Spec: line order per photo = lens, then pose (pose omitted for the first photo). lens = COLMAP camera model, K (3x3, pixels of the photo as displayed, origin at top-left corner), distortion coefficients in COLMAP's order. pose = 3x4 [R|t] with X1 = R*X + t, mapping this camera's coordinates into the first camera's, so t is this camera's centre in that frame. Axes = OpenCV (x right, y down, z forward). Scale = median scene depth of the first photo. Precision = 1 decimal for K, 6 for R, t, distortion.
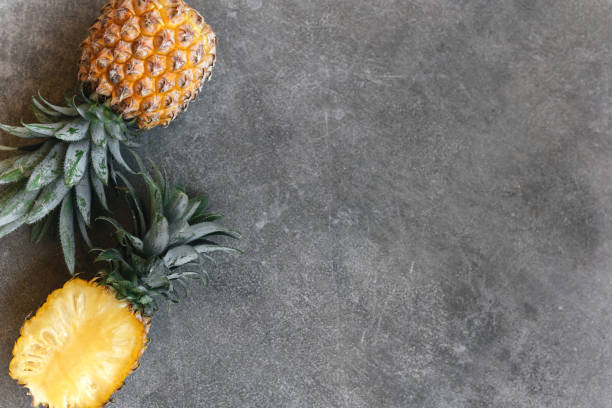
lens RADIAL K [[652.6, 0, 330.3], [0, 652.6, 205.6], [0, 0, 1]] dist [-0.009534, 0.000000]
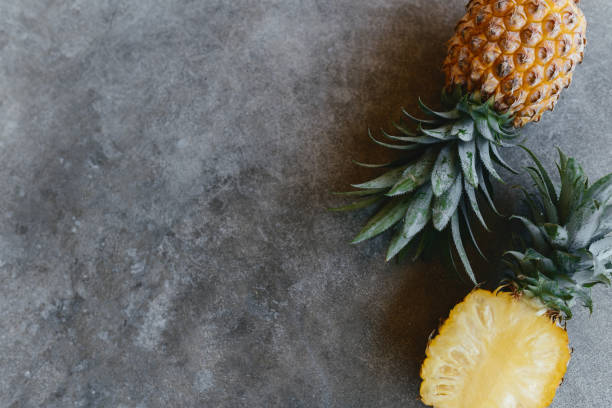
lens RADIAL K [[652.6, 0, 293.8], [0, 652.6, 198.0], [0, 0, 1]] dist [-0.009534, 0.000000]
pose [[0.977225, -0.122920, -0.172981, -0.426309], [0.099647, 0.985497, -0.137353, 0.076698], [0.187356, 0.116988, 0.975301, 0.029815]]
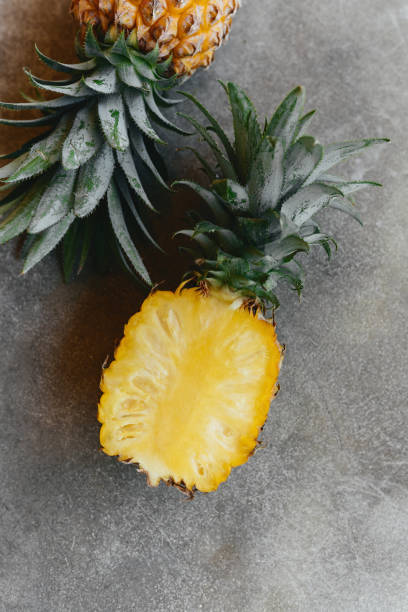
lens RADIAL K [[652.6, 0, 217.6], [0, 652.6, 307.1], [0, 0, 1]] dist [-0.009534, 0.000000]
pose [[0.958950, -0.283224, -0.014097, -0.292422], [0.282251, 0.958092, -0.048918, 0.162893], [0.027361, 0.042931, 0.998703, 0.281479]]
